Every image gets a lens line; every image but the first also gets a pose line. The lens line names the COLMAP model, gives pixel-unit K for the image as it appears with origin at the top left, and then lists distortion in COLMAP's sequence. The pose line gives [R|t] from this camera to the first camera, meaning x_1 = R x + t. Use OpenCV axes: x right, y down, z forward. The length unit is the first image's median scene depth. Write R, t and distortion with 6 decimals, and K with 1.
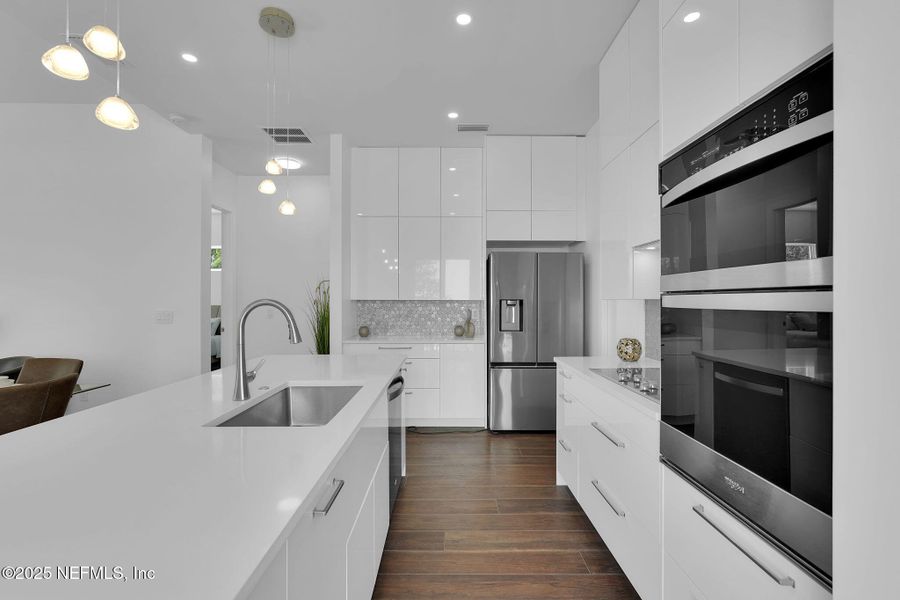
lens RADIAL K [[401.8, 0, 448.8], [0, 401.8, 301.3], [0, 0, 1]] dist [-0.002071, -0.000093]
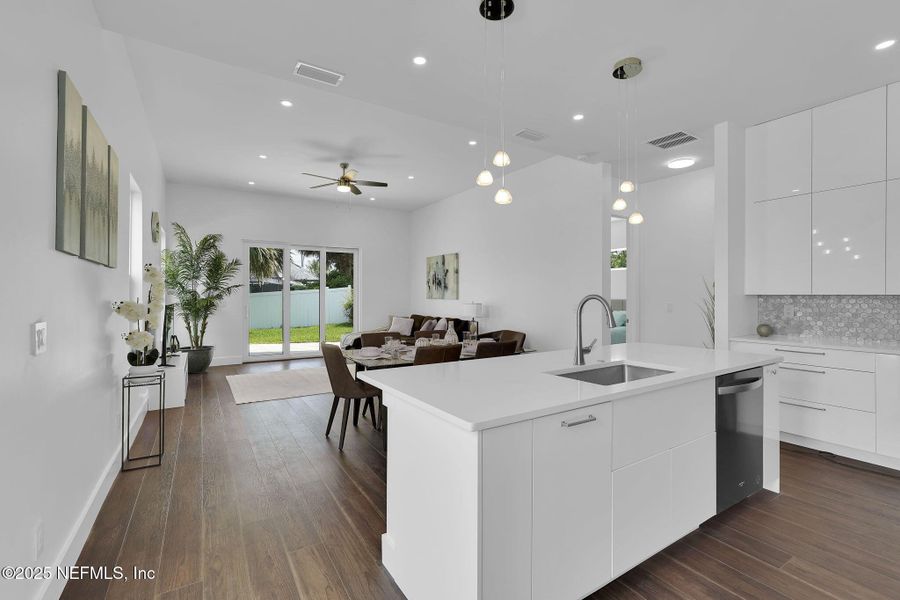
lens RADIAL K [[407.9, 0, 452.8], [0, 407.9, 293.2], [0, 0, 1]] dist [-0.000072, 0.000030]
pose [[0.534330, -0.003918, -0.845267, 0.205870], [-0.000881, 0.999986, -0.005192, -0.001309], [0.845276, 0.003519, 0.534319, -0.069500]]
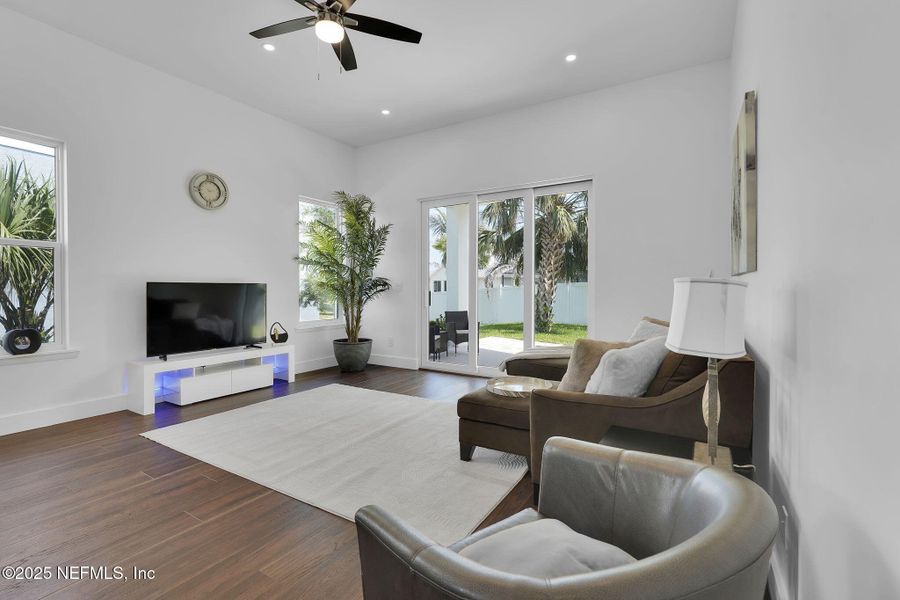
lens RADIAL K [[407.9, 0, 452.8], [0, 407.9, 293.2], [0, 0, 1]] dist [-0.000072, 0.000030]
pose [[-0.516759, 0.006539, -0.856106, -0.817867], [-0.007433, 0.999899, 0.012125, 0.043340], [0.856099, 0.012629, -0.516658, 0.945334]]
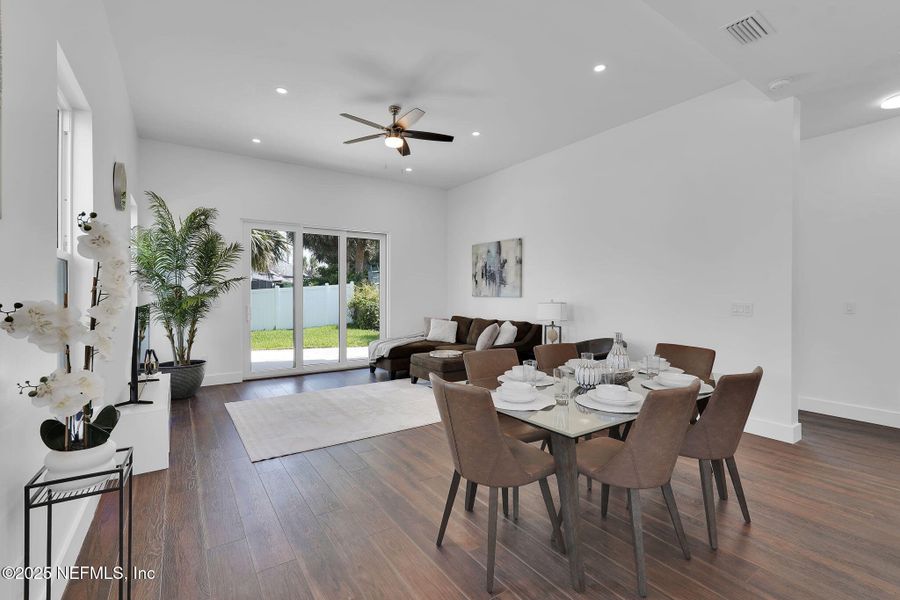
lens RADIAL K [[407.9, 0, 452.8], [0, 407.9, 293.2], [0, 0, 1]] dist [-0.000072, 0.000030]
pose [[0.567974, 0.000174, -0.823046, -0.317724], [-0.000105, 1.000000, 0.000139, 0.003522], [0.823046, 0.000008, 0.567974, -0.089827]]
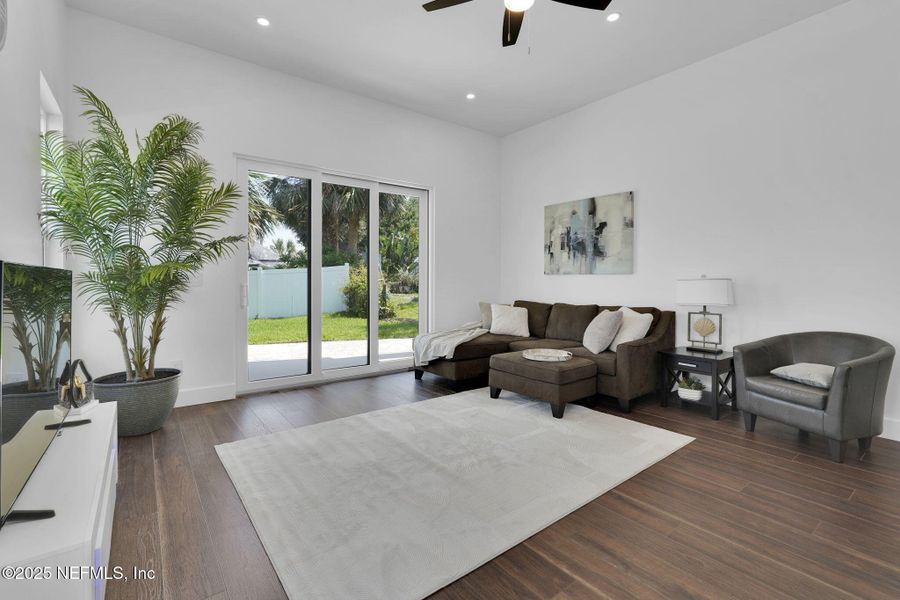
lens RADIAL K [[406.6, 0, 449.5], [0, 406.6, 282.2], [0, 0, 1]] dist [0.000886, 0.000409]
pose [[0.613664, 0.003134, -0.789561, -0.870681], [-0.002541, 0.999995, 0.001994, 0.041458], [0.789563, 0.000783, 0.613668, -0.073378]]
